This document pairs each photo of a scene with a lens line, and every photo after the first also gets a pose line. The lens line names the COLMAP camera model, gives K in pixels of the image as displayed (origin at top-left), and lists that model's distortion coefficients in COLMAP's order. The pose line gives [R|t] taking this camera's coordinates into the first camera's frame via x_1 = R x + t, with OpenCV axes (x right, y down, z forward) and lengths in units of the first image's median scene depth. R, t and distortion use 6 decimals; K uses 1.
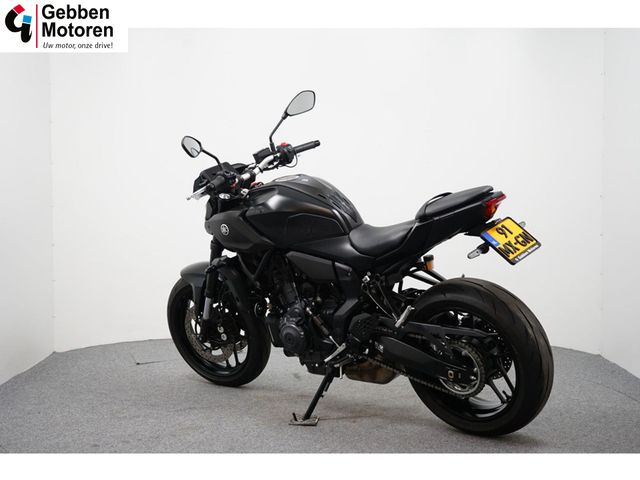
lens RADIAL K [[982.7, 0, 320.3], [0, 982.7, 241.8], [0, 0, 1]] dist [-0.111550, 0.000000]
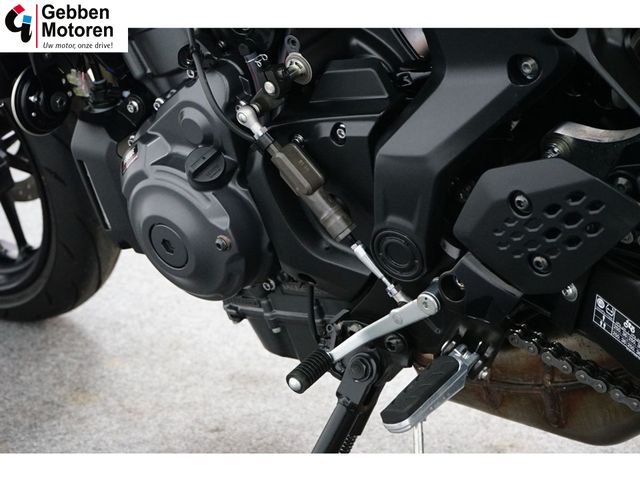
lens RADIAL K [[1236.0, 0, 319.0], [0, 1236.0, 238.5], [0, 0, 1]] dist [0.033742, 0.000000]
pose [[0.999713, -0.021563, 0.010426, -0.000549], [0.017747, 0.959201, 0.282167, 0.021859], [-0.016085, -0.281901, 0.959309, 0.757857]]
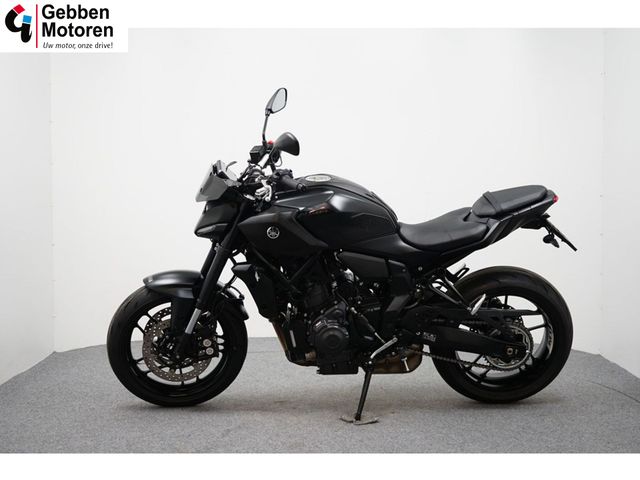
lens RADIAL K [[982.7, 0, 320.8], [0, 982.7, 236.5], [0, 0, 1]] dist [-0.111550, 0.000000]
pose [[0.726009, -0.038460, 0.686609, -0.732922], [0.040358, 0.999097, 0.013289, -0.019814], [-0.686500, 0.018062, 0.726906, 0.298111]]
